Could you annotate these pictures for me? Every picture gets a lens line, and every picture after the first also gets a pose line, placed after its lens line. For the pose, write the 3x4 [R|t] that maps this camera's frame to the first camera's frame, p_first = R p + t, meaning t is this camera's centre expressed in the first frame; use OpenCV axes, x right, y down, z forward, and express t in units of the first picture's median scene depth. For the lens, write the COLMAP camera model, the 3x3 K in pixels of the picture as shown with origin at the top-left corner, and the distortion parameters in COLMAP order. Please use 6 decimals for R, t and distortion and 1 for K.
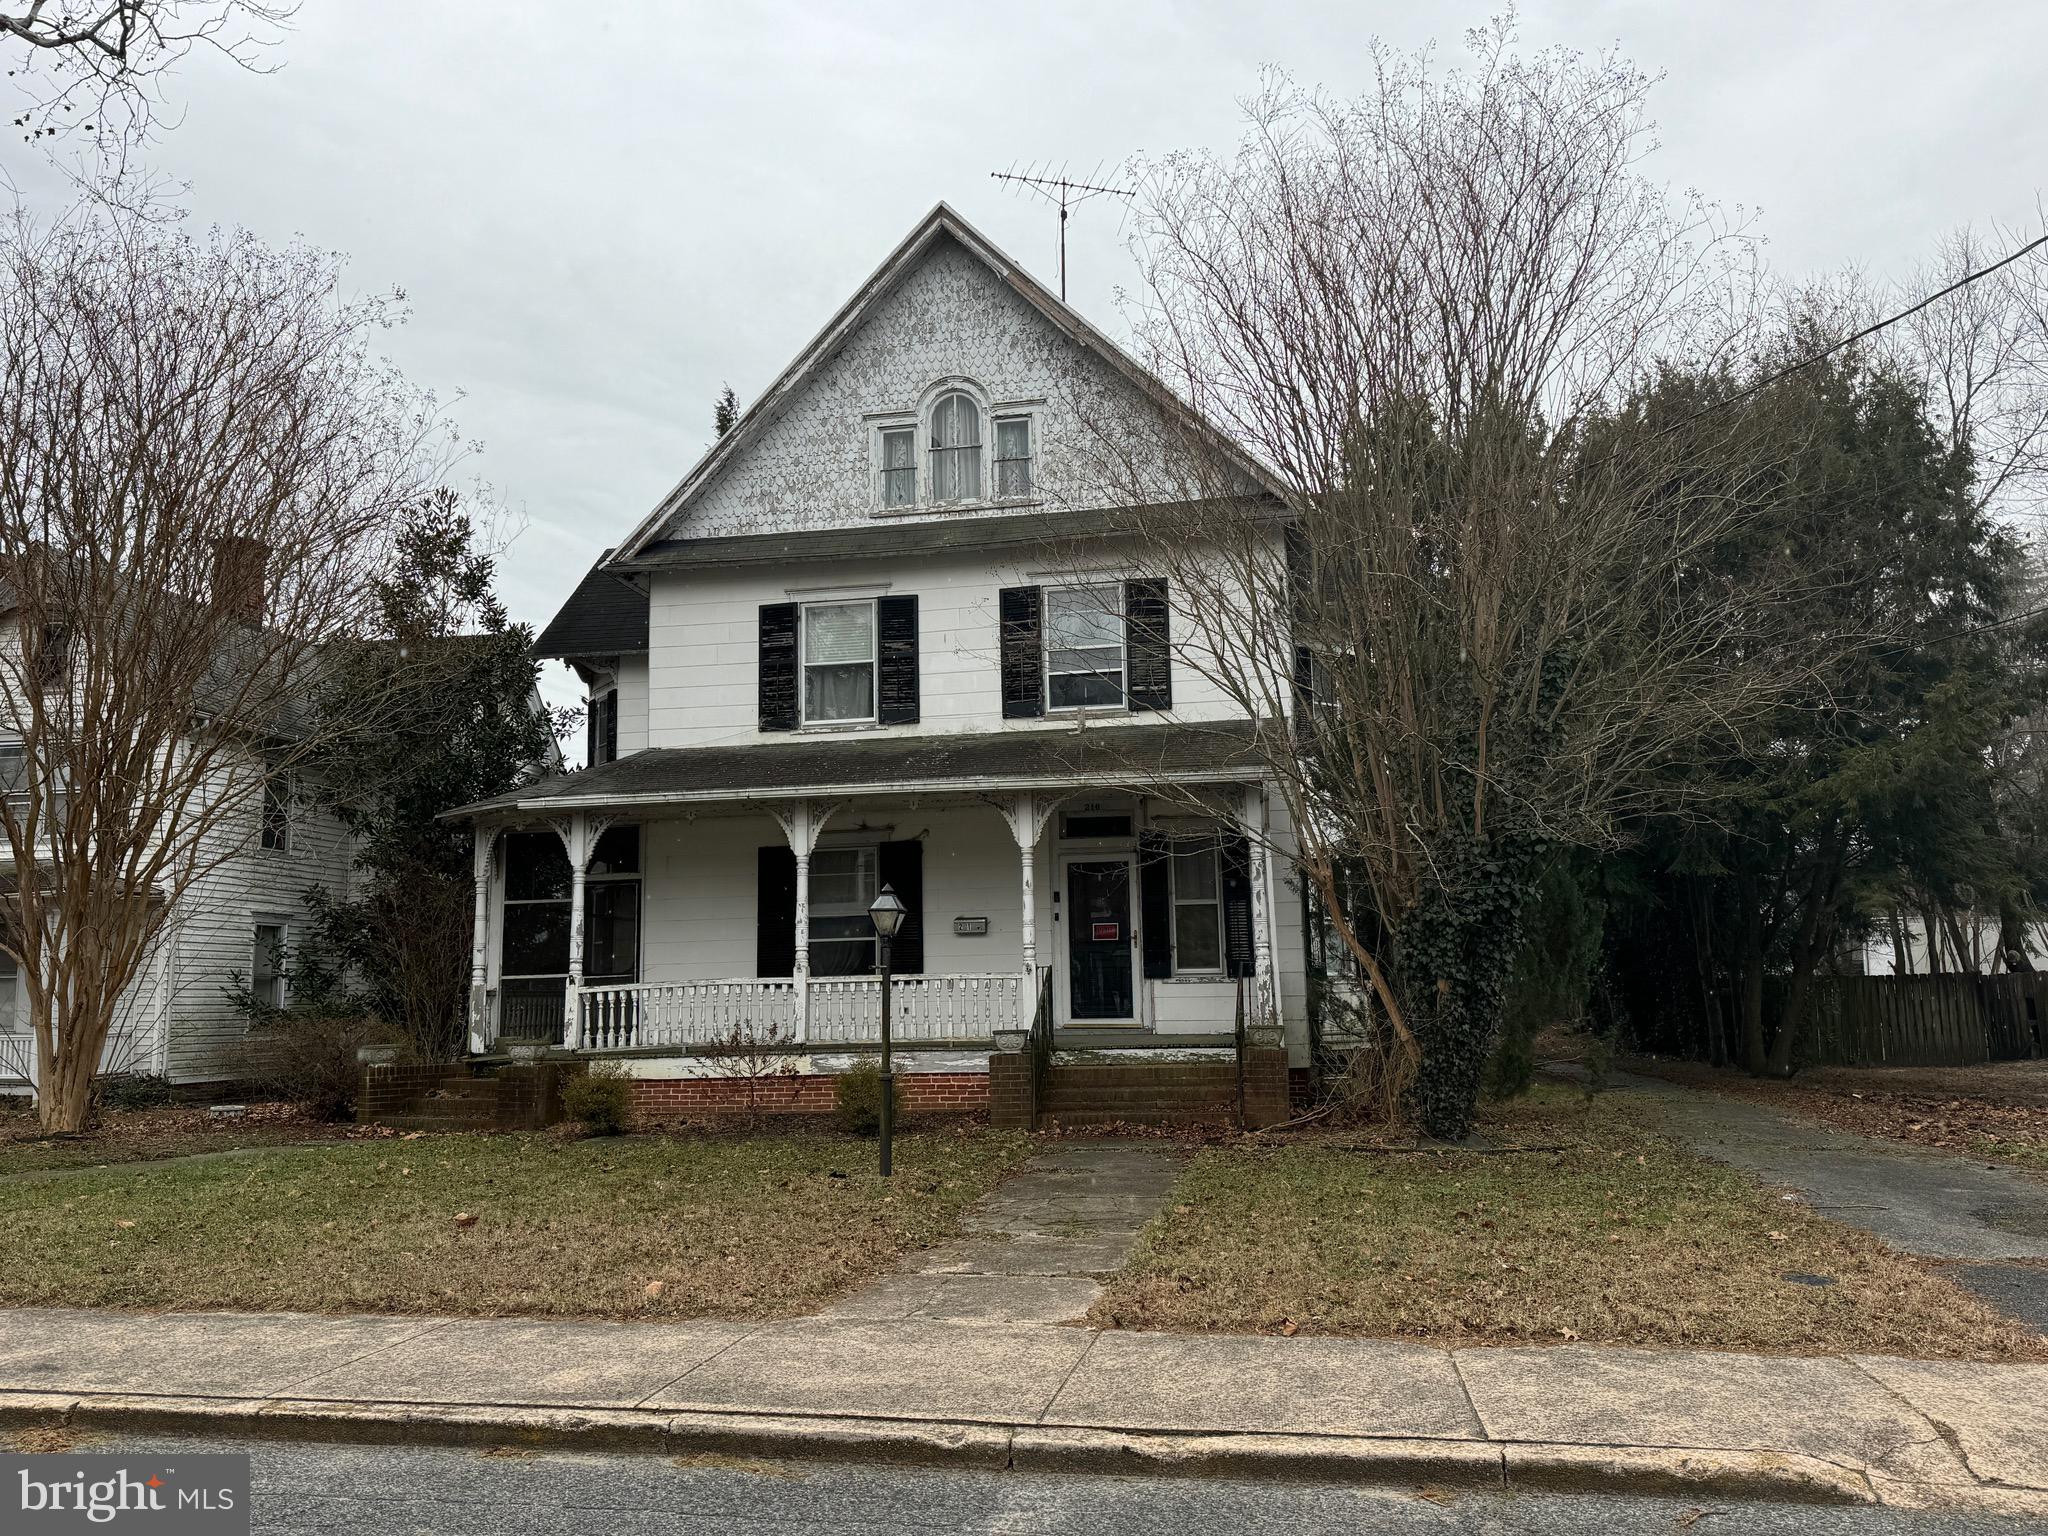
lens RADIAL K [[1532.6, 0, 1024.0], [0, 1532.6, 768.0], [0, 0, 1]] dist [0.155500, -0.224556]
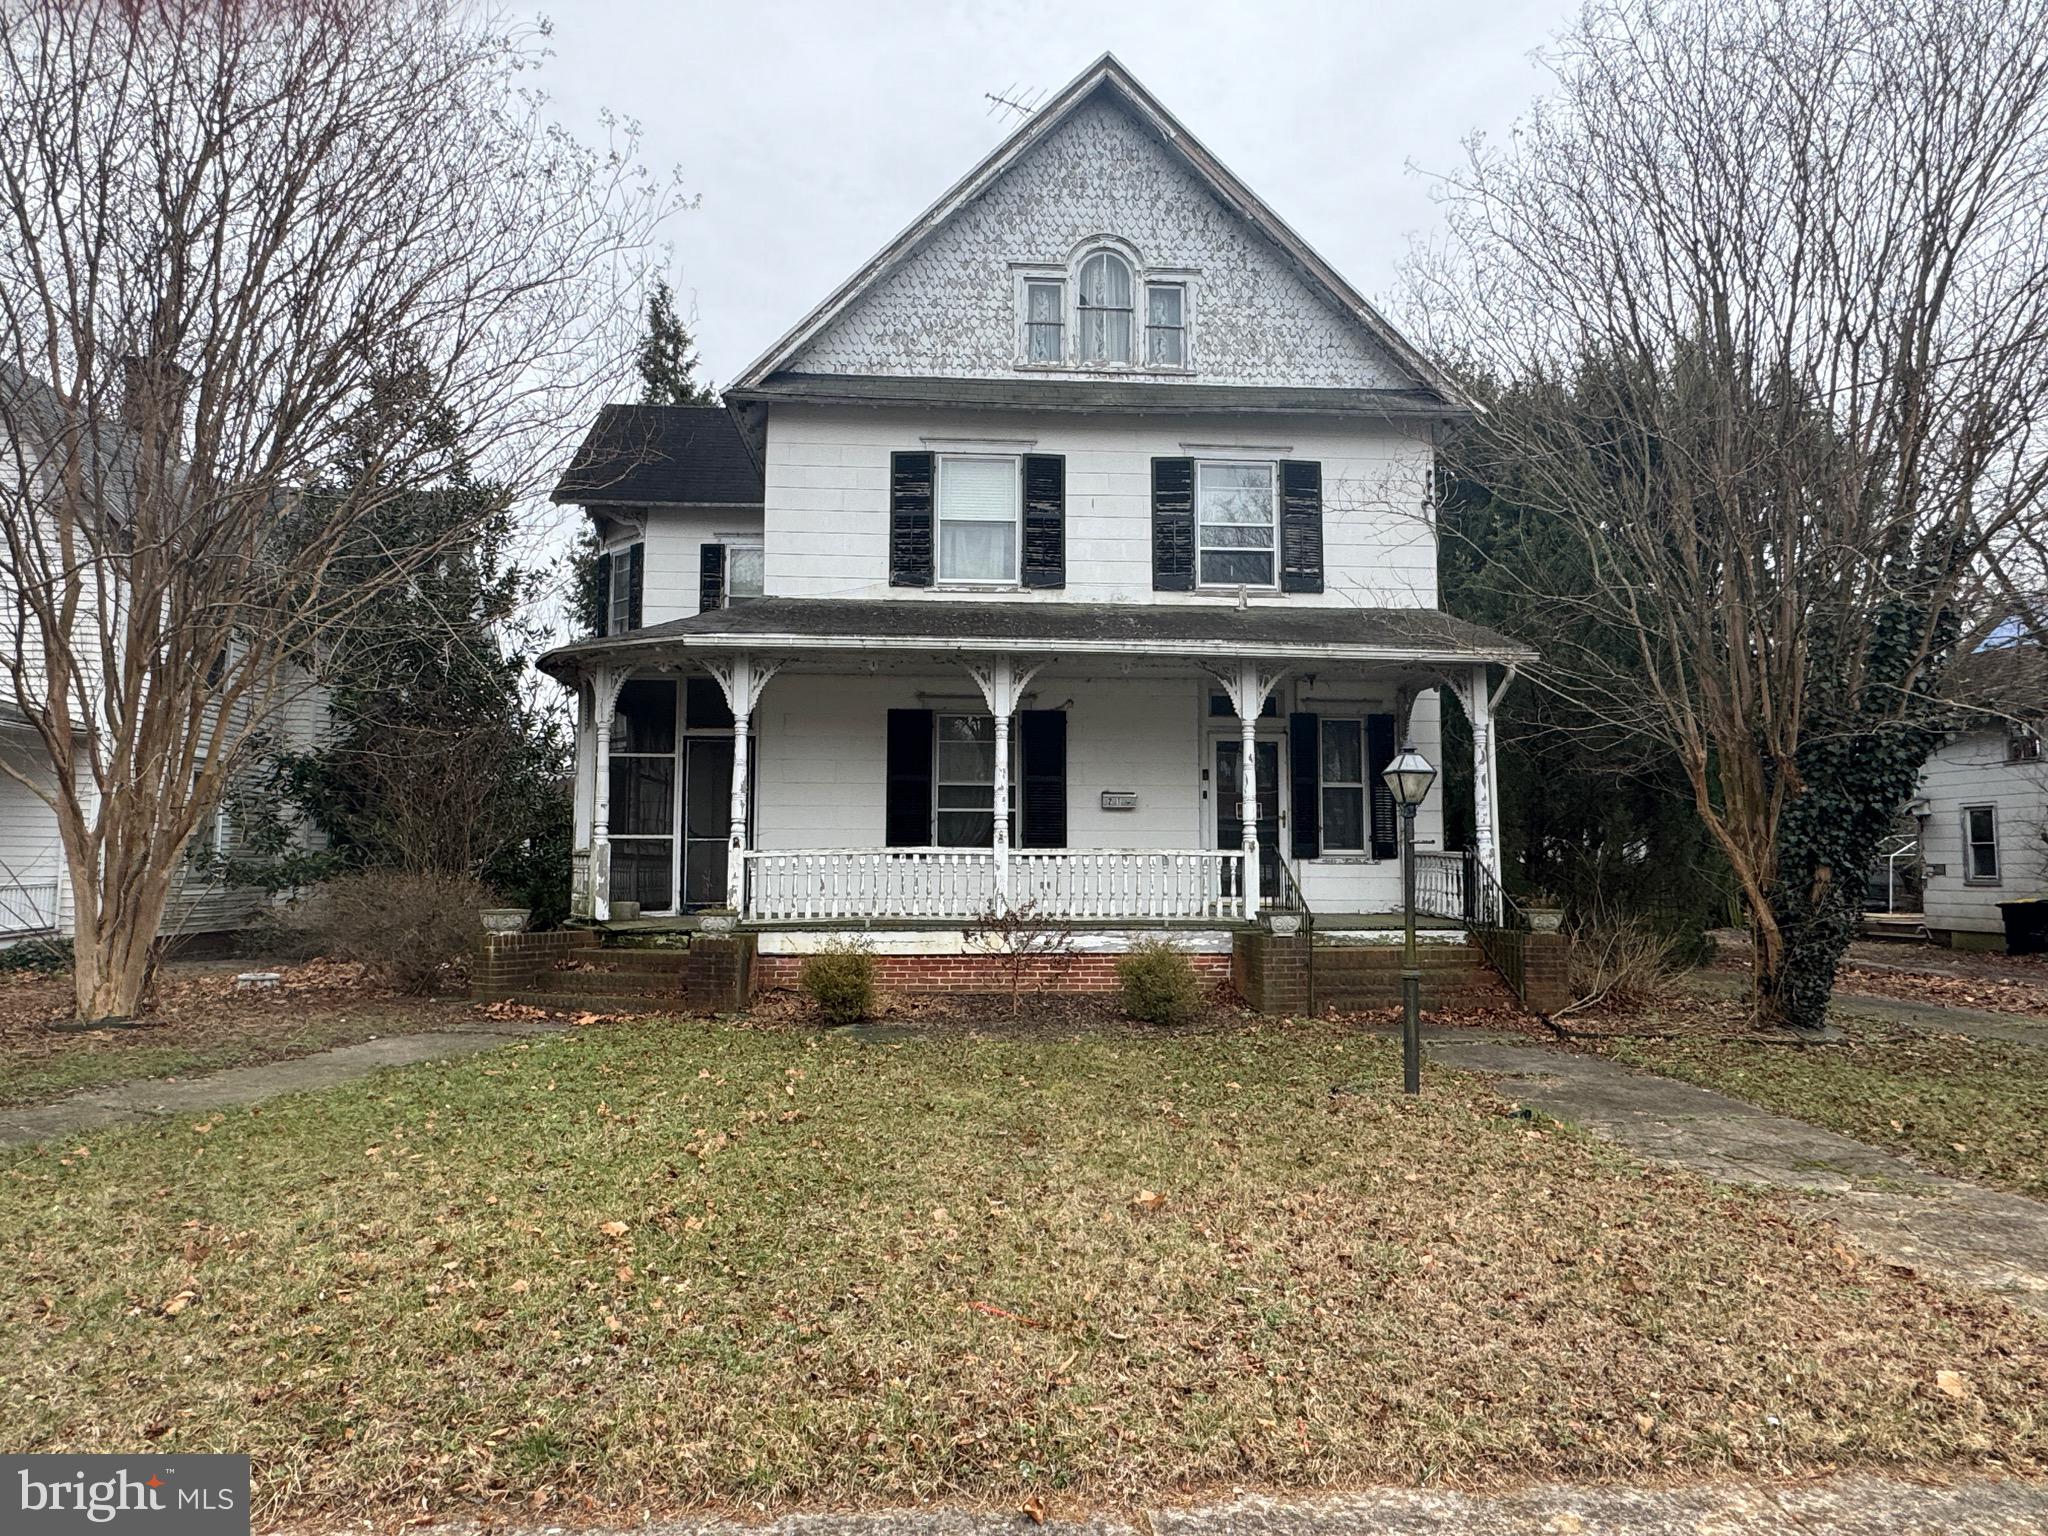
lens RADIAL K [[1211.0, 0, 1027.6], [0, 1211.0, 755.9], [0, 0, 1]] dist [-0.003392, 0.000603]
pose [[0.968079, 0.045075, 0.246557, -0.270967], [-0.058416, 0.997182, 0.047063, 0.040372], [-0.243741, -0.059964, 0.967985, 0.264483]]
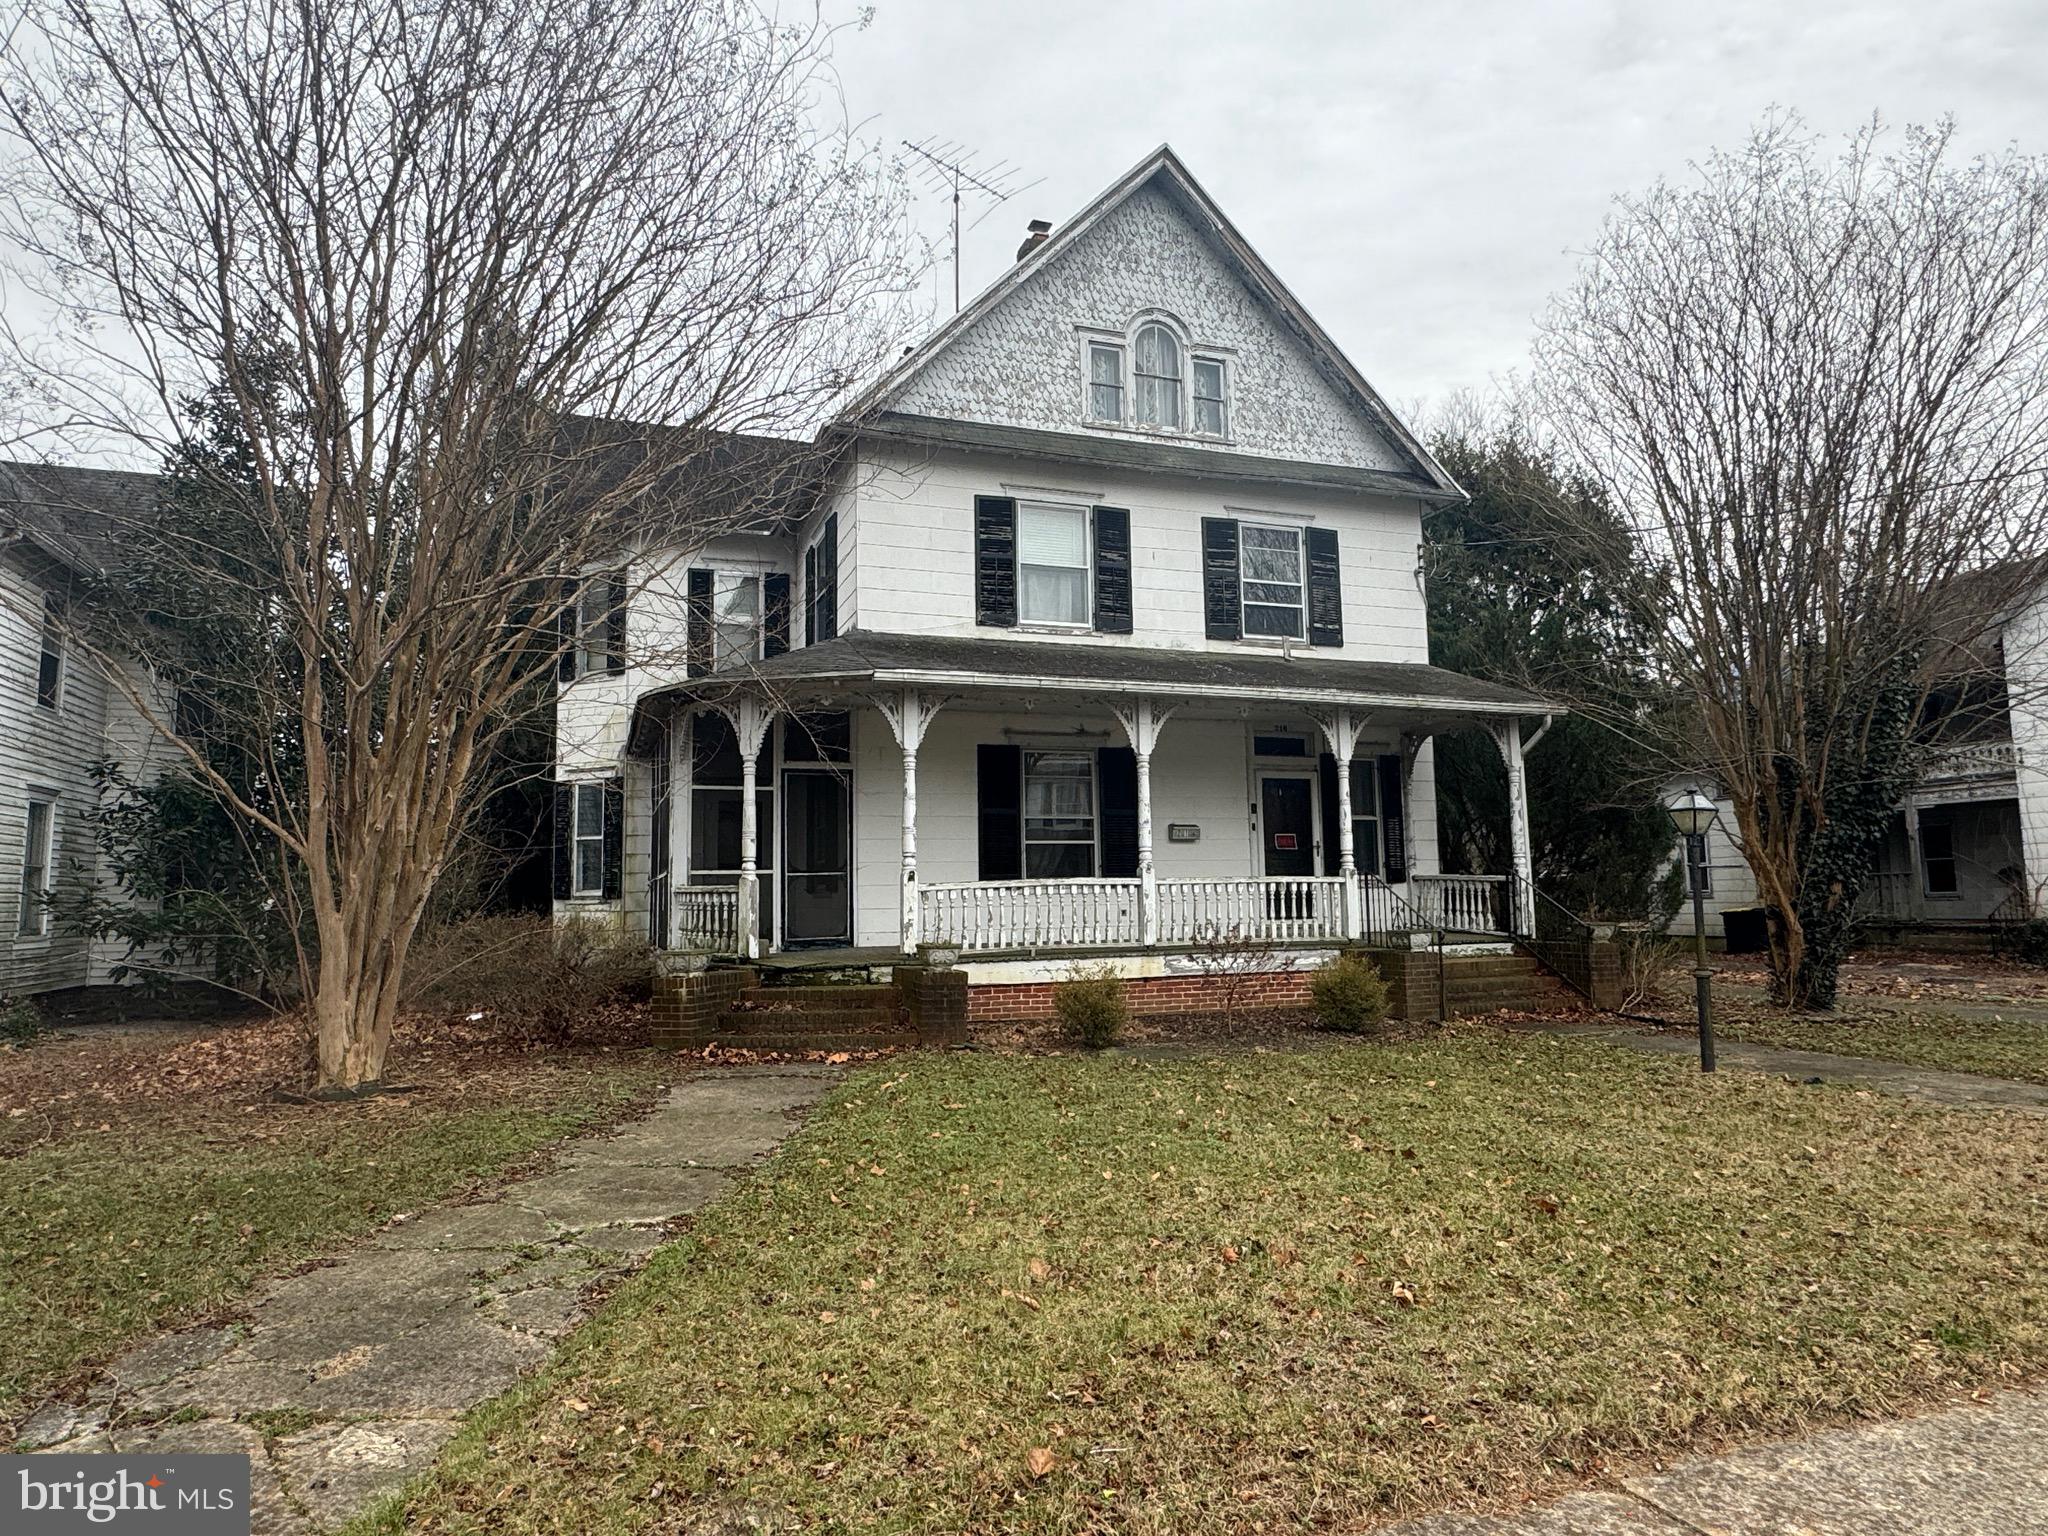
lens RADIAL K [[1211.0, 0, 1027.6], [0, 1211.0, 755.9], [0, 0, 1]] dist [-0.003392, 0.000603]
pose [[0.862111, 0.062994, 0.502788, -0.526639], [-0.075250, 0.997156, 0.004096, 0.053332], [-0.501100, -0.041366, 0.864400, 0.329559]]
